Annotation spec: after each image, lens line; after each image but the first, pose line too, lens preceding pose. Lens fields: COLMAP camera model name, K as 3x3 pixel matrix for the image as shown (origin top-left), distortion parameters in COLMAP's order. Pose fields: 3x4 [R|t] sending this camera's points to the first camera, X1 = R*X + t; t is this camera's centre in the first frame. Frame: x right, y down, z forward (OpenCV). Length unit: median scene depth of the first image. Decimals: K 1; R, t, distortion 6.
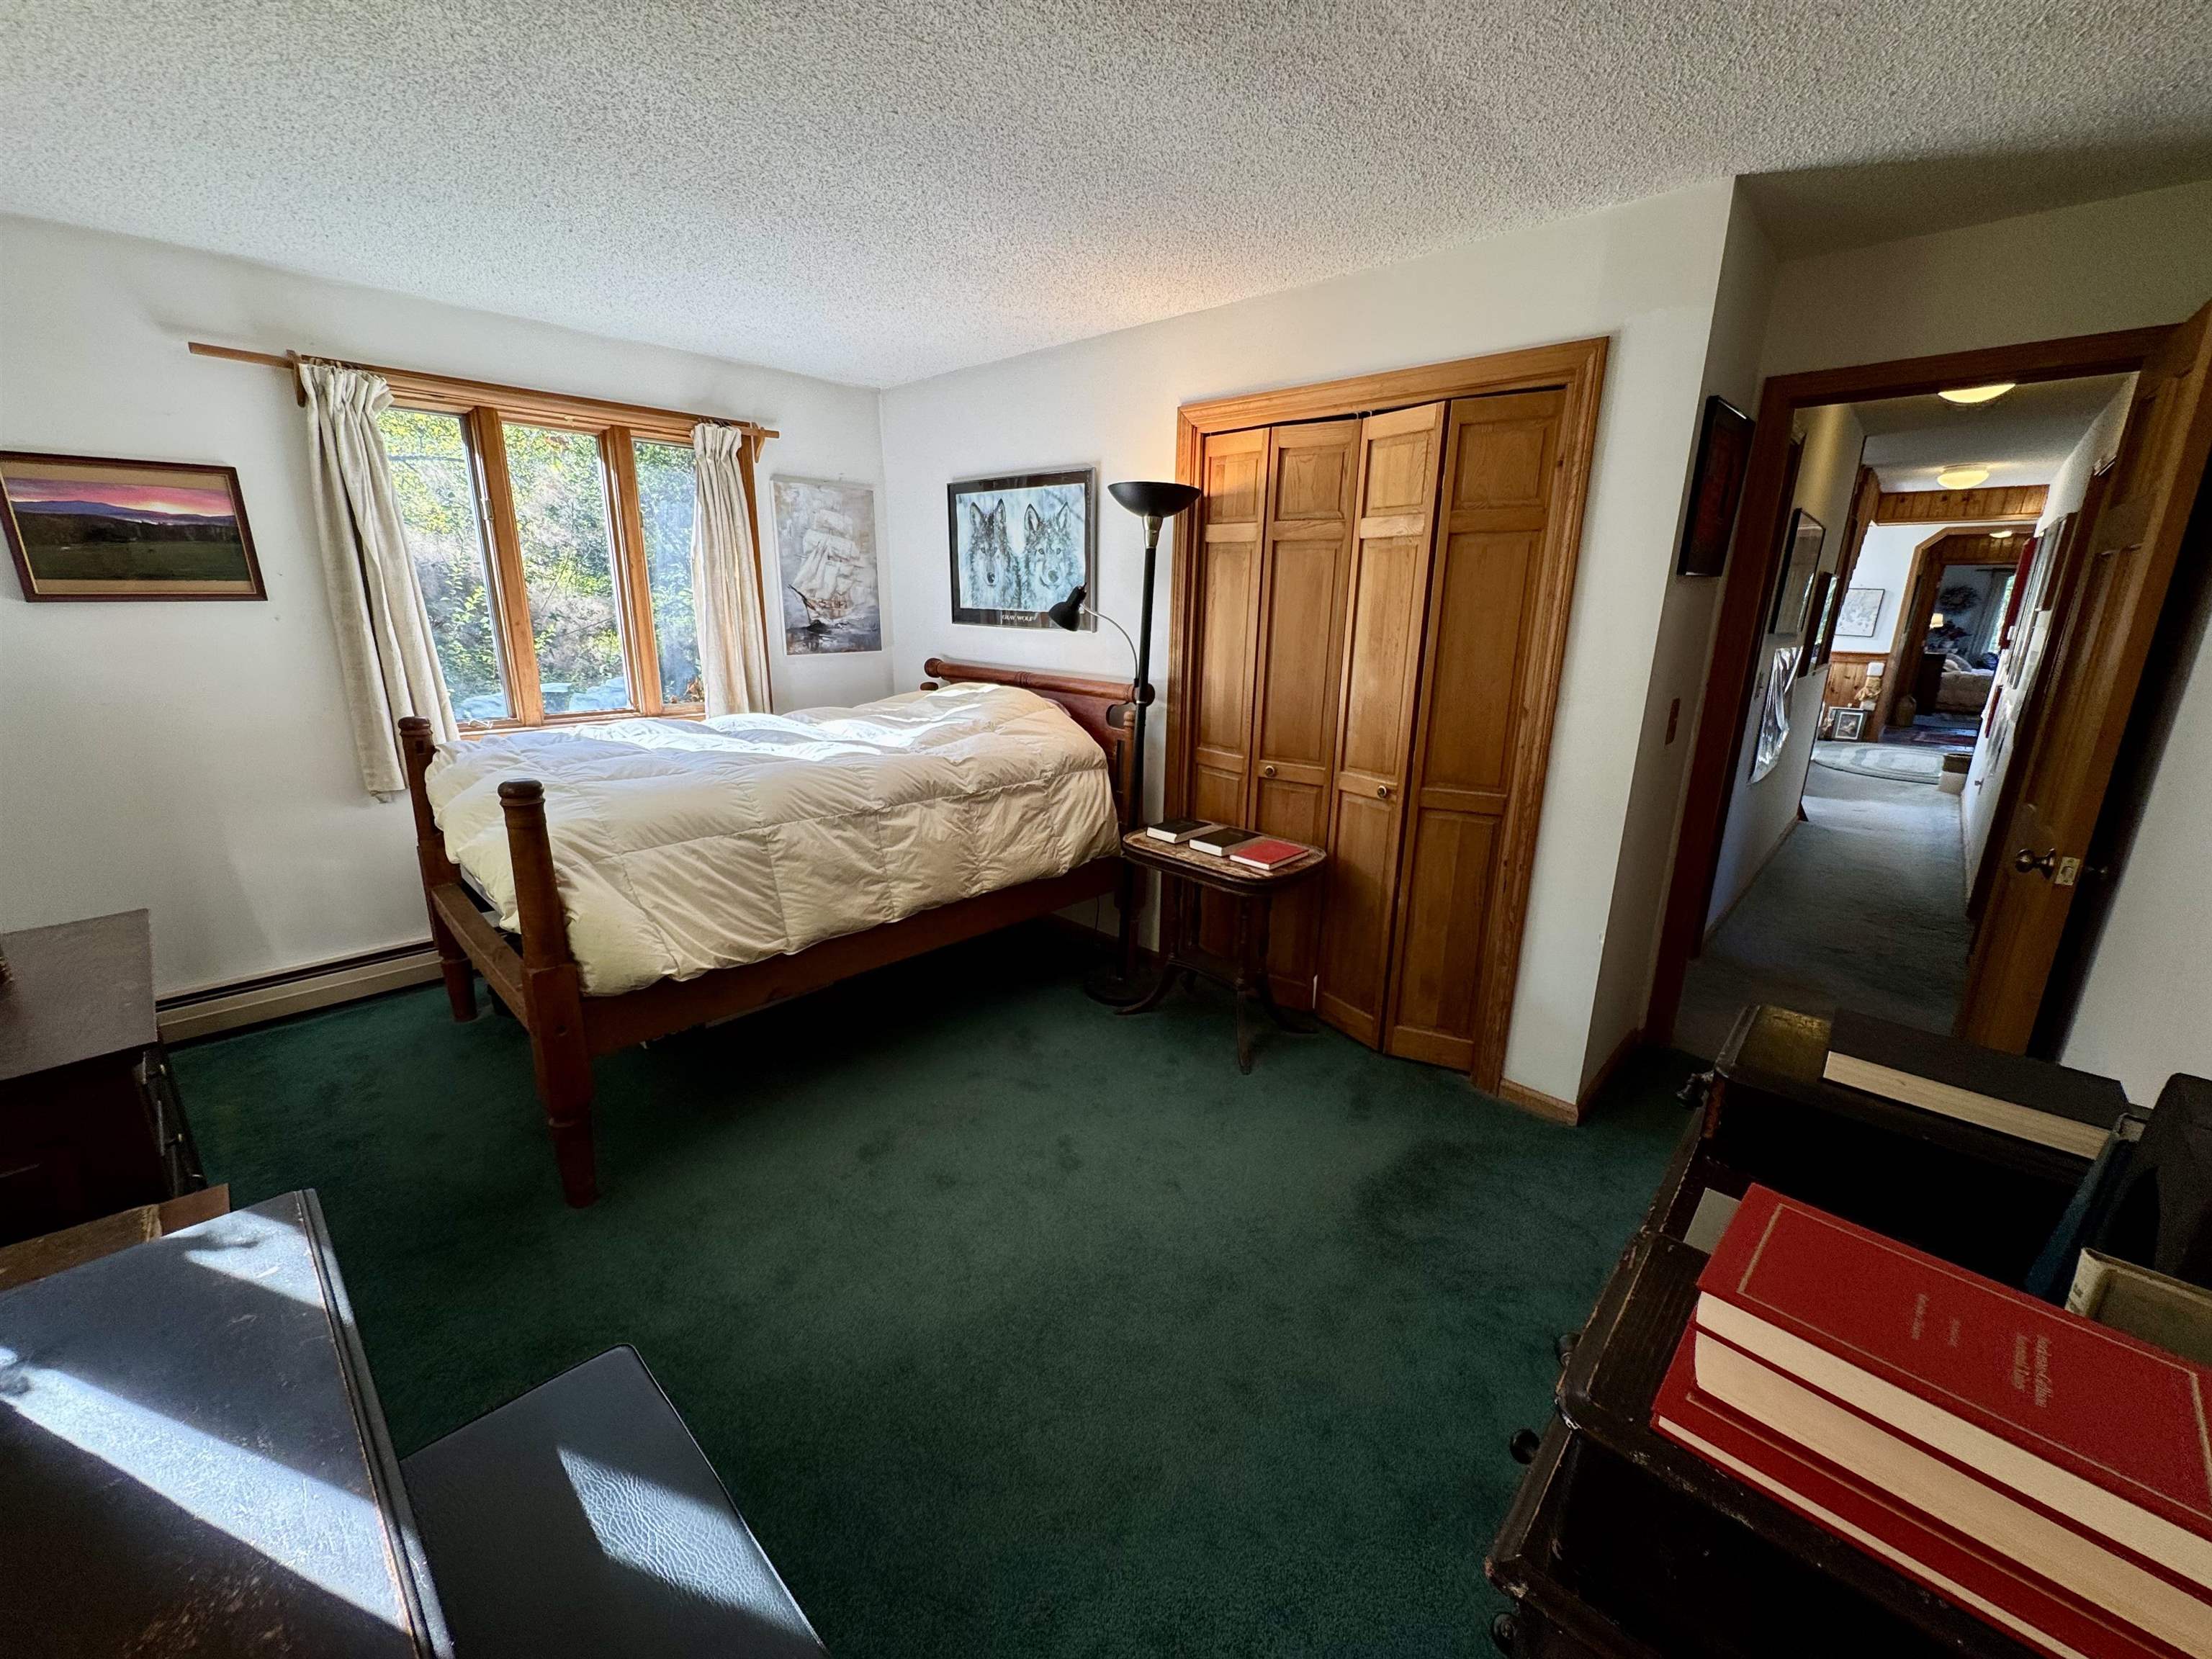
lens RADIAL K [[878.3, 0, 1105.8], [0, 878.3, 835.4], [0, 0, 1]] dist [-0.002905, 0.000539]
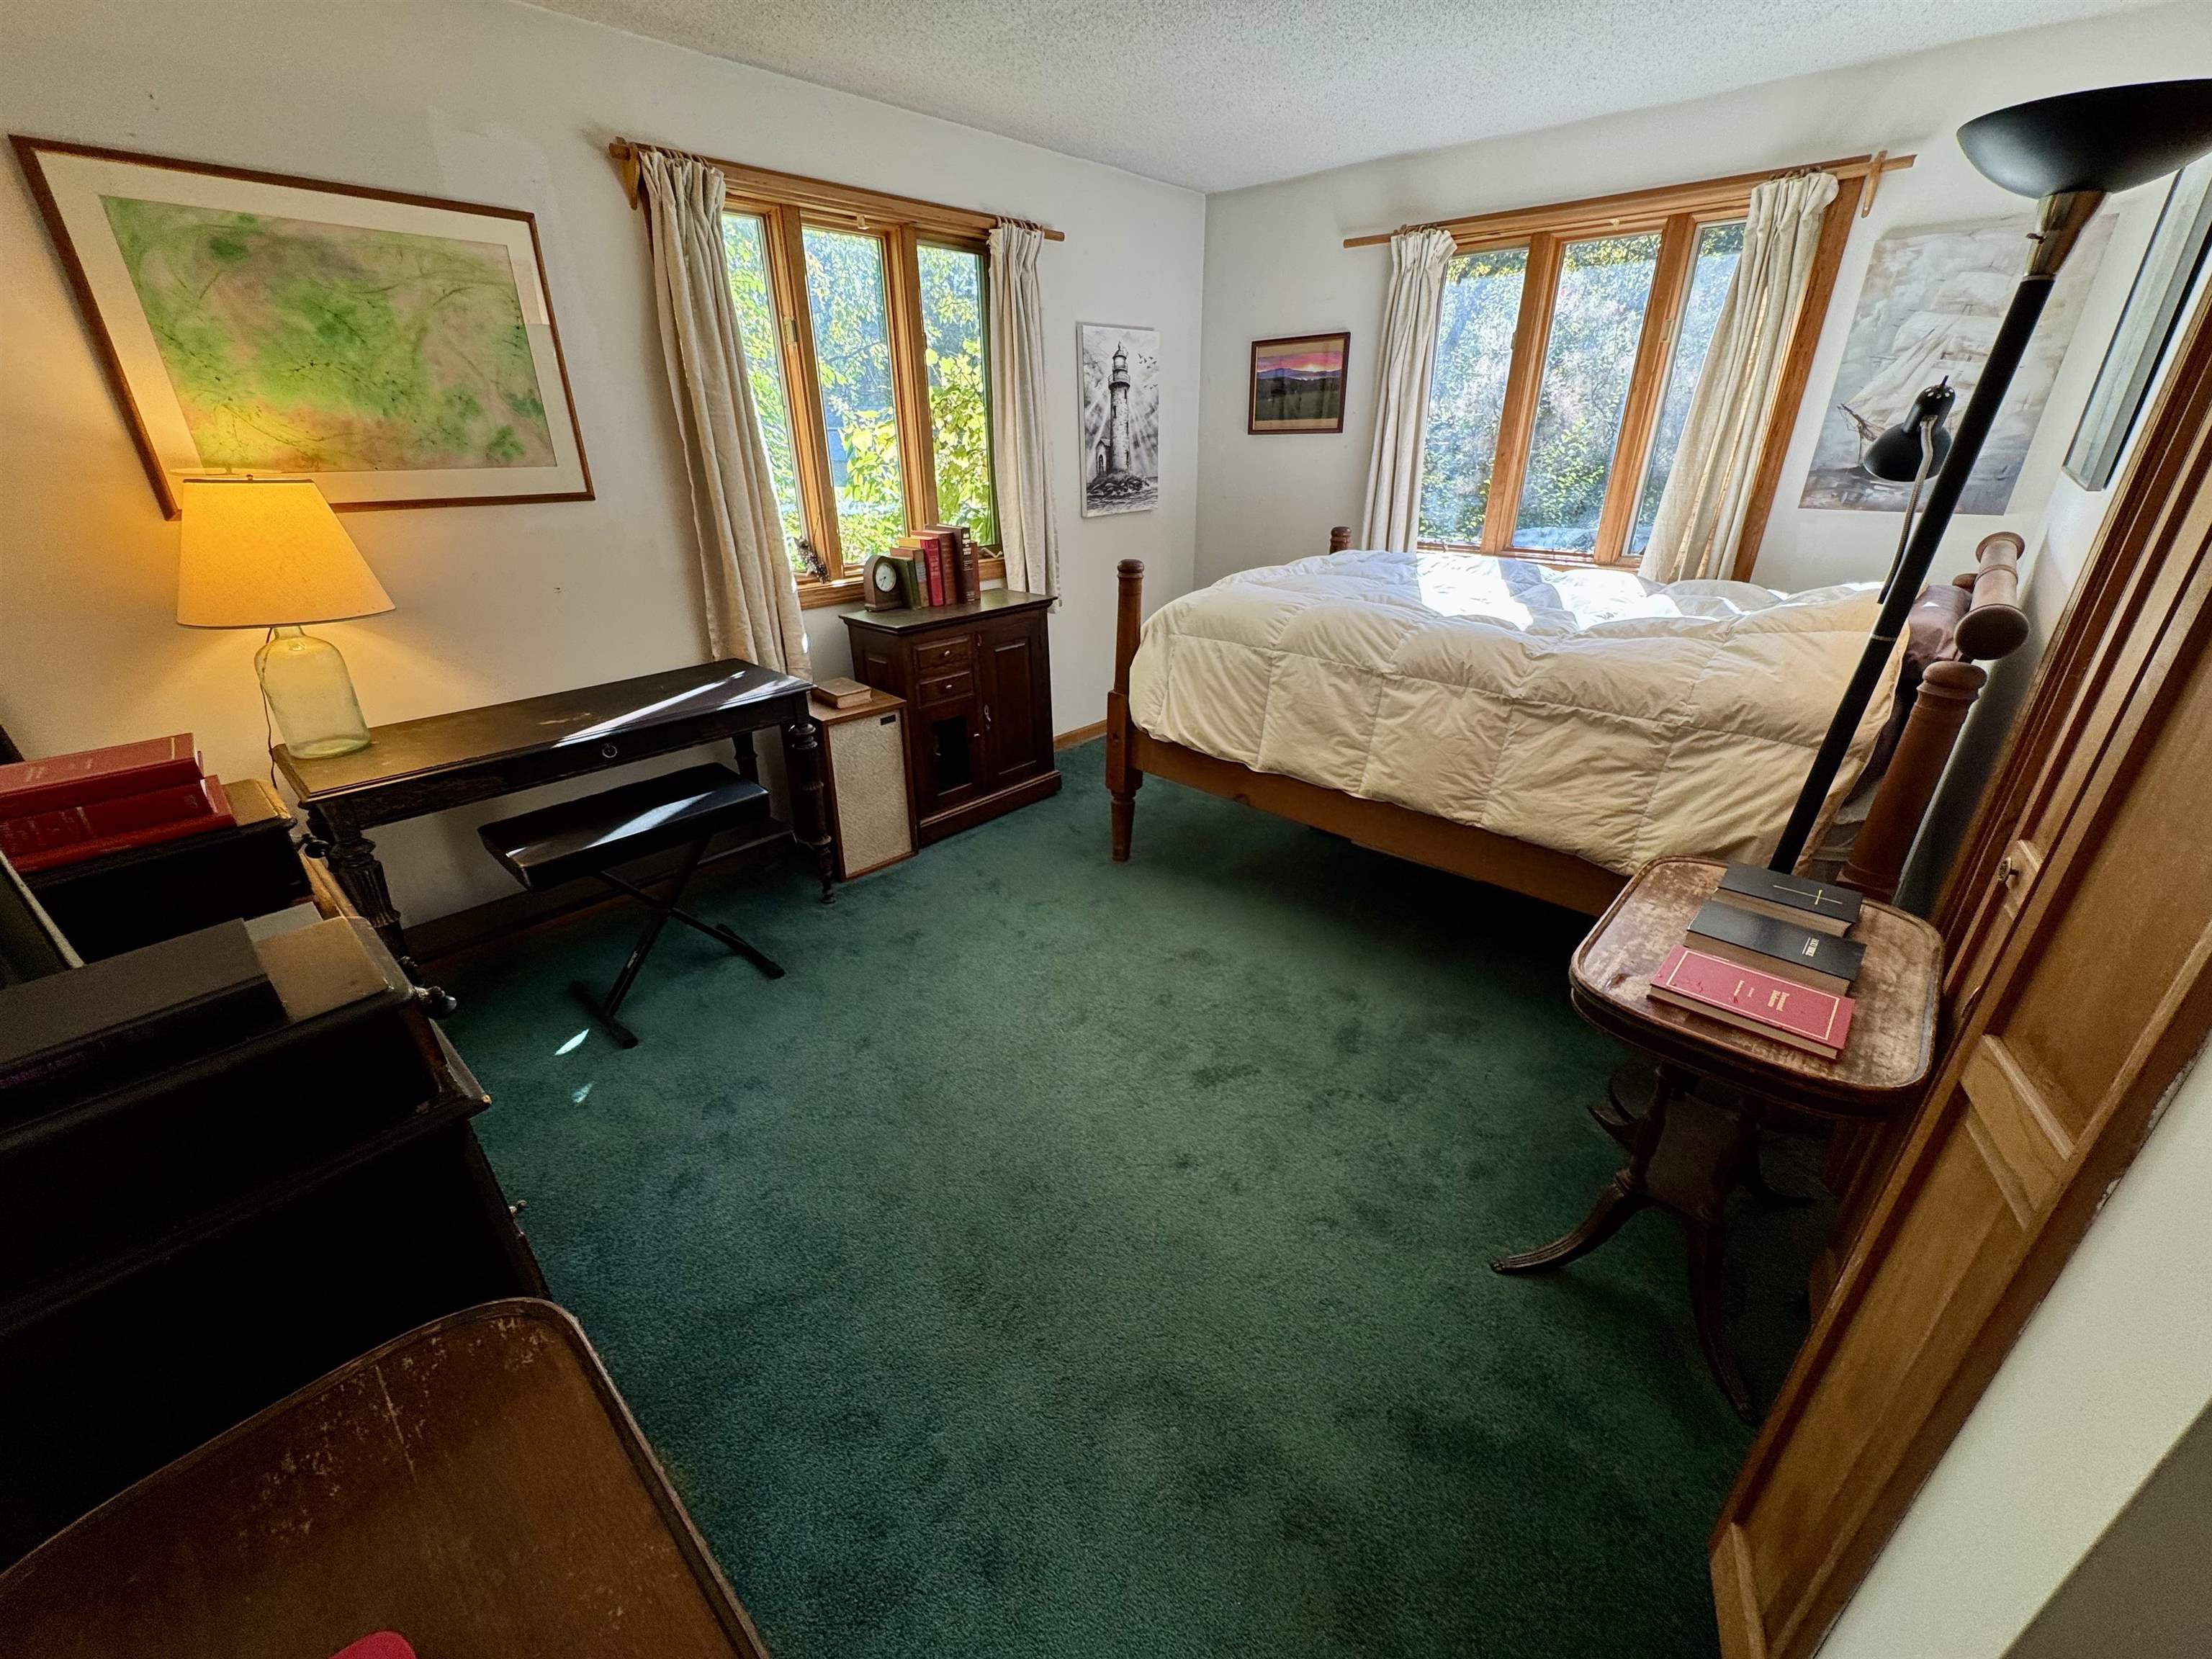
lens RADIAL K [[878.3, 0, 1105.5], [0, 878.3, 832.4], [0, 0, 1]] dist [-0.002905, 0.000539]
pose [[0.010714, 0.403719, -0.914820, 0.590636], [-0.256083, 0.885470, 0.387768, -0.152048], [0.966595, 0.230116, 0.112873, 0.632871]]
